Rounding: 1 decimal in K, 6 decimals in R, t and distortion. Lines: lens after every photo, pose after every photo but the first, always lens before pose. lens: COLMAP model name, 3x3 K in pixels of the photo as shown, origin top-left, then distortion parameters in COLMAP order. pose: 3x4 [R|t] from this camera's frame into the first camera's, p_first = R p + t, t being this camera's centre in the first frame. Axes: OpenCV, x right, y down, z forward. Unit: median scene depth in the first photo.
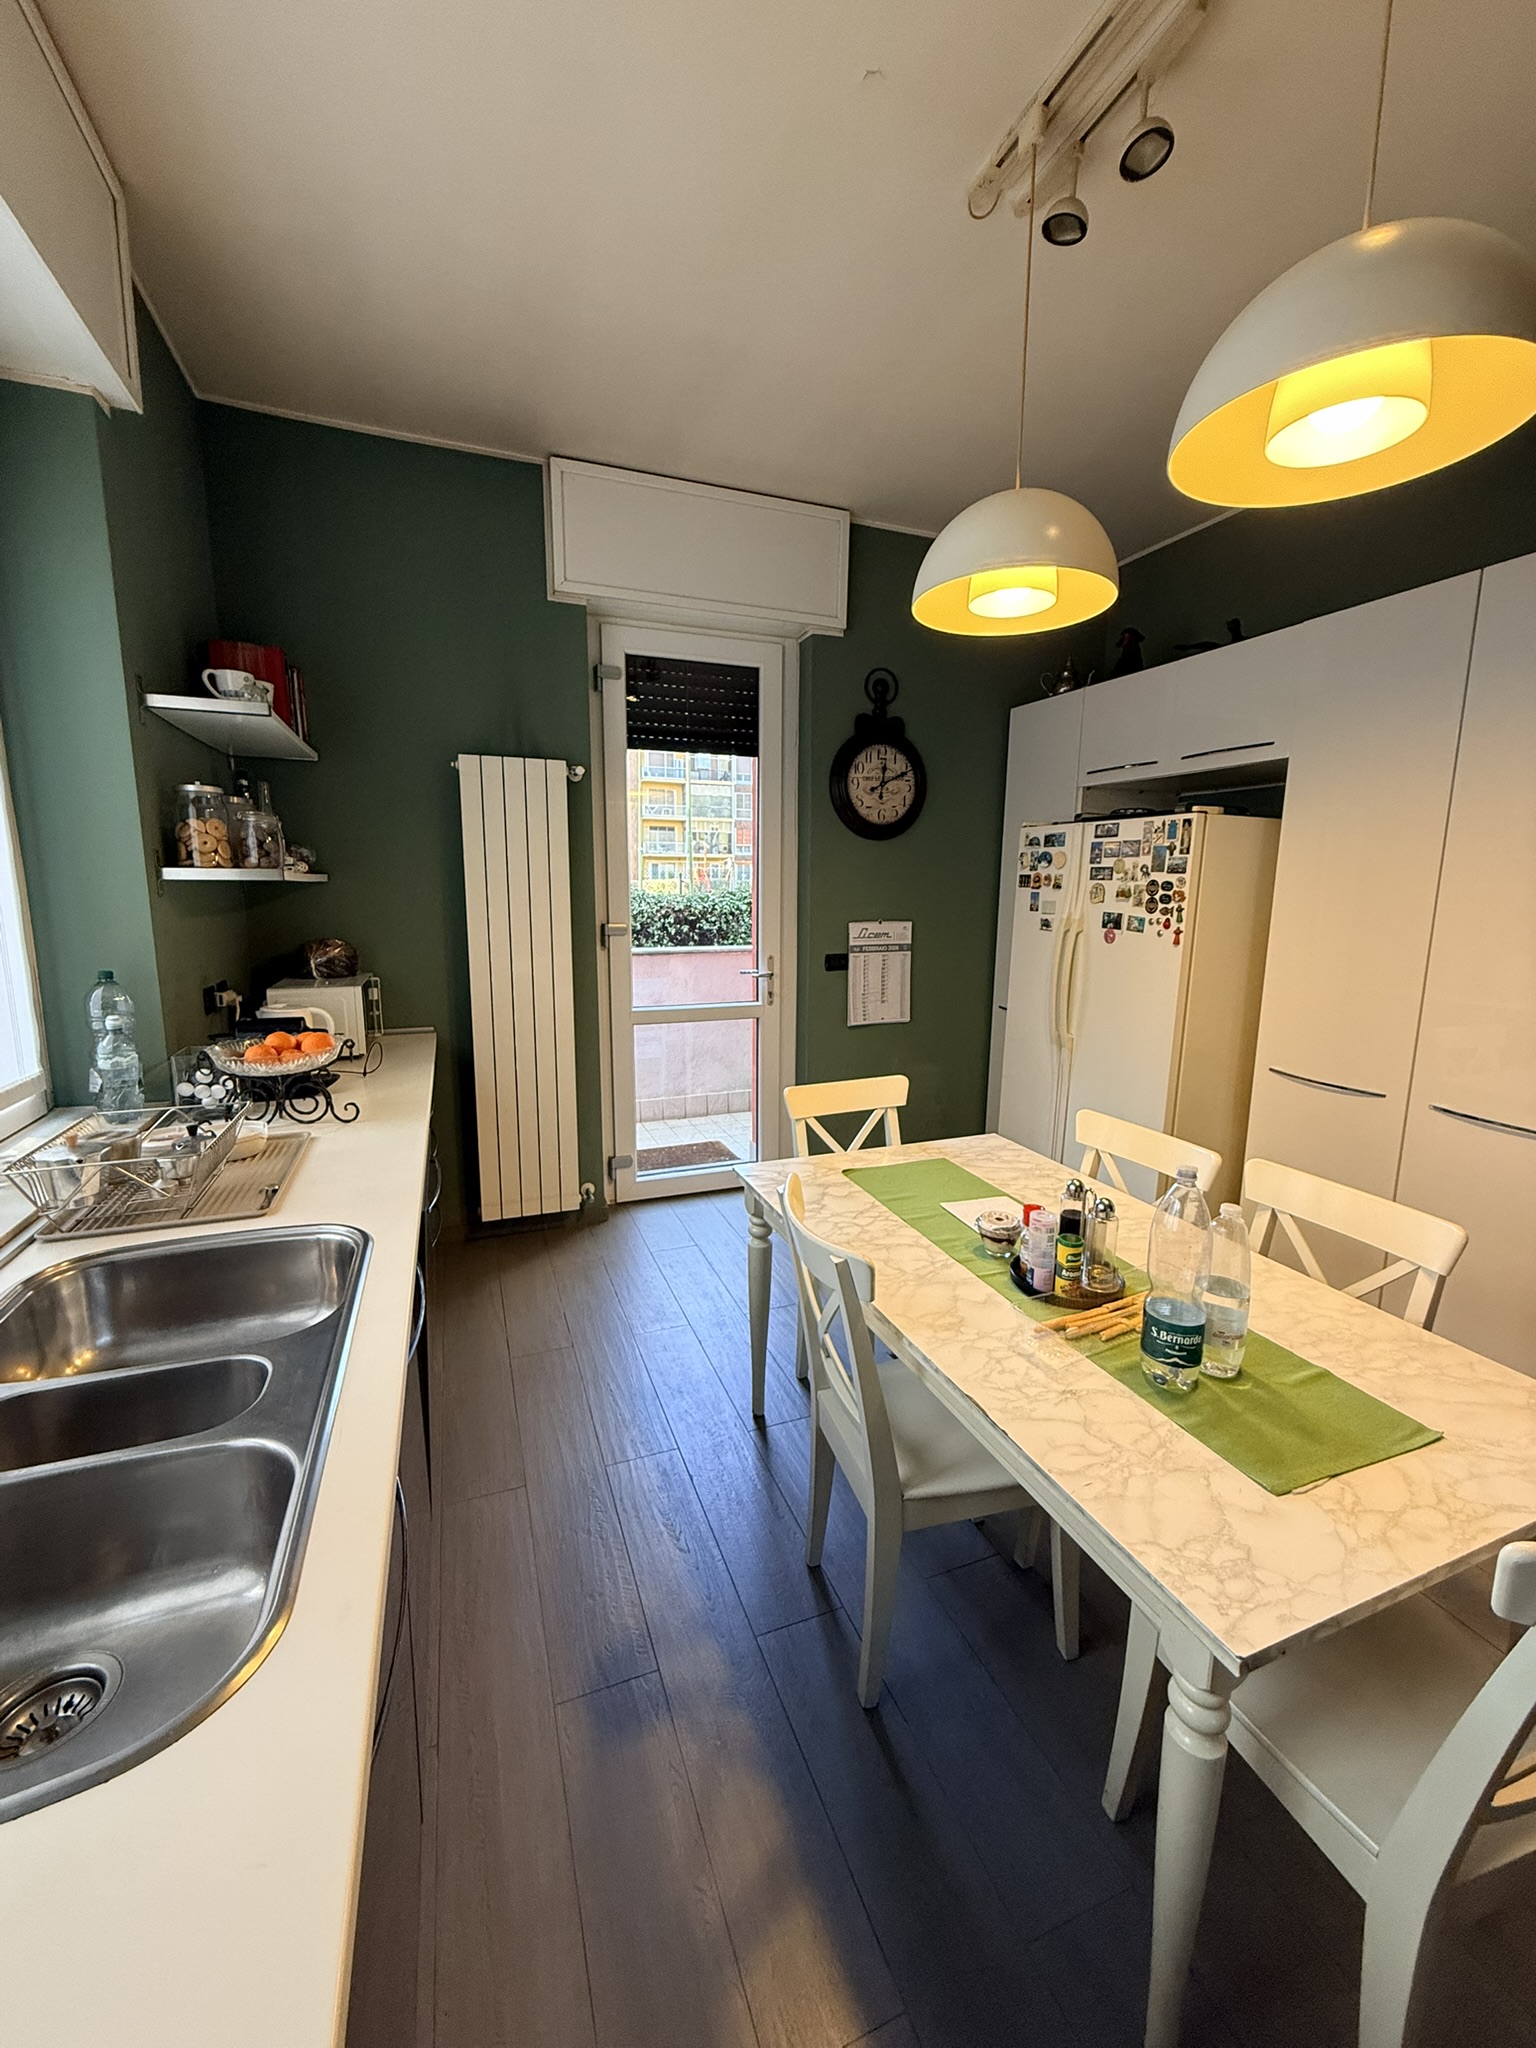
lens RADIAL K [[816.3, 0, 774.3], [0, 816.3, 1016.0], [0, 0, 1]] dist [0.000775, 0.000424]
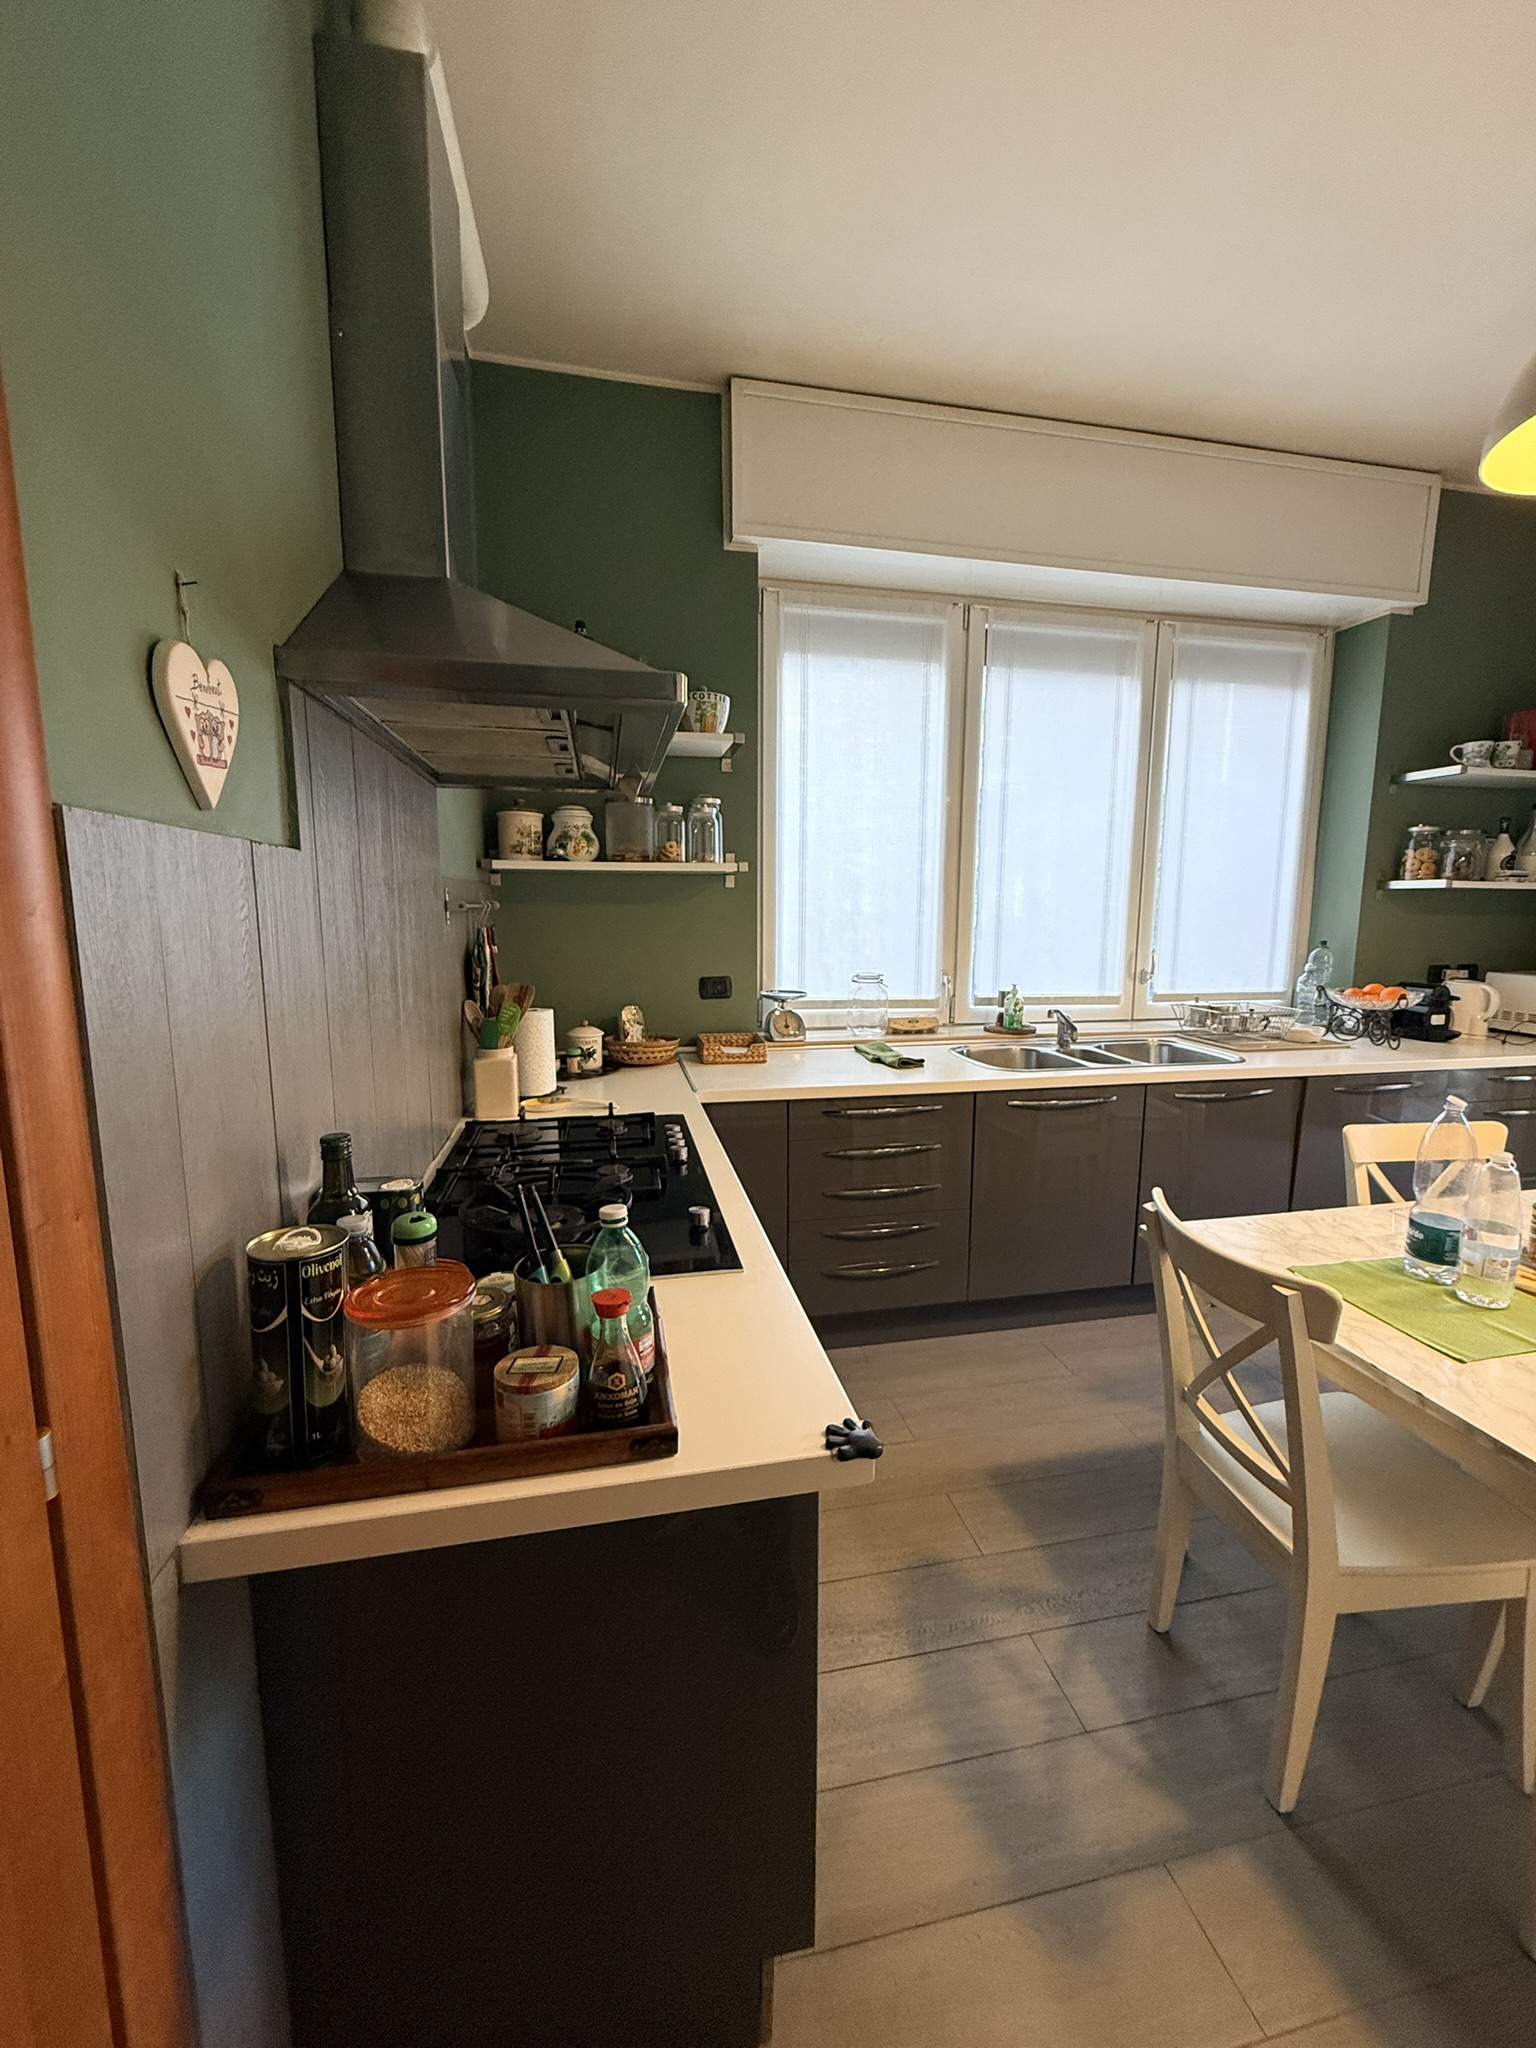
lens RADIAL K [[816.3, 0, 768.6], [0, 816.3, 1017.1], [0, 0, 1]] dist [0.000775, 0.000424]
pose [[-0.164954, 0.129422, -0.977773, 0.624516], [-0.158935, 0.974910, 0.155856, 0.012700], [0.973411, 0.181111, -0.140246, 0.052639]]
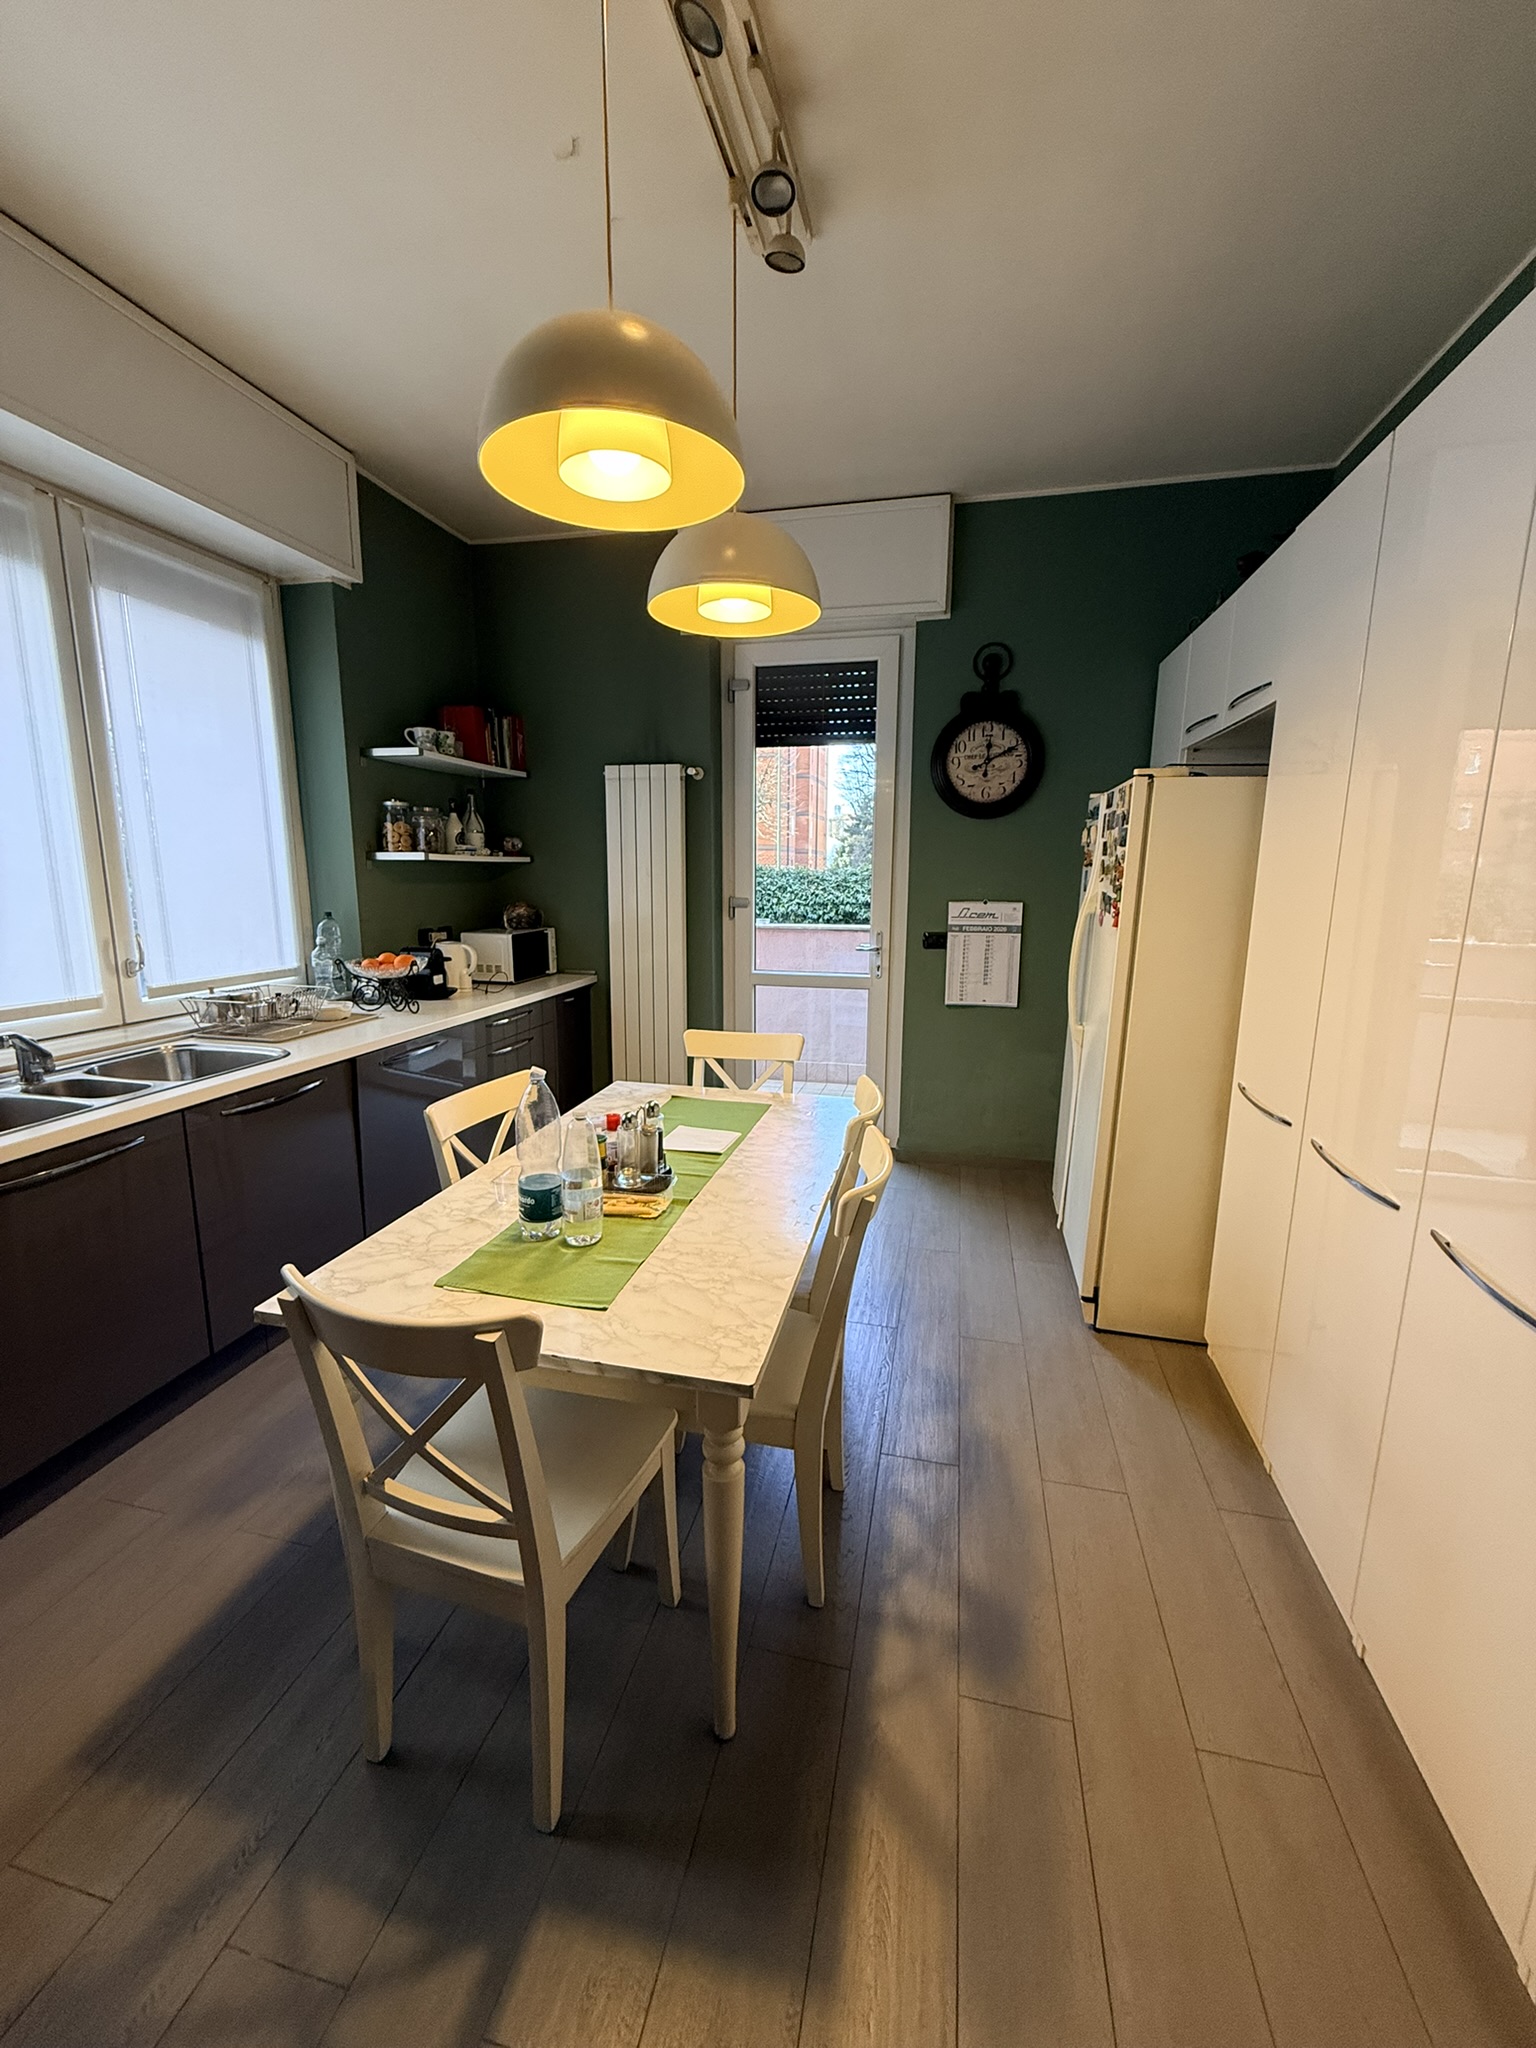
lens RADIAL K [[816.3, 0, 766.3], [0, 816.3, 1016.9], [0, 0, 1]] dist [0.000775, 0.000424]
pose [[0.824336, 0.100844, -0.557046, 0.517462], [-0.091200, 0.994809, 0.045132, 0.002622], [0.558706, 0.013599, 0.829255, 0.040746]]
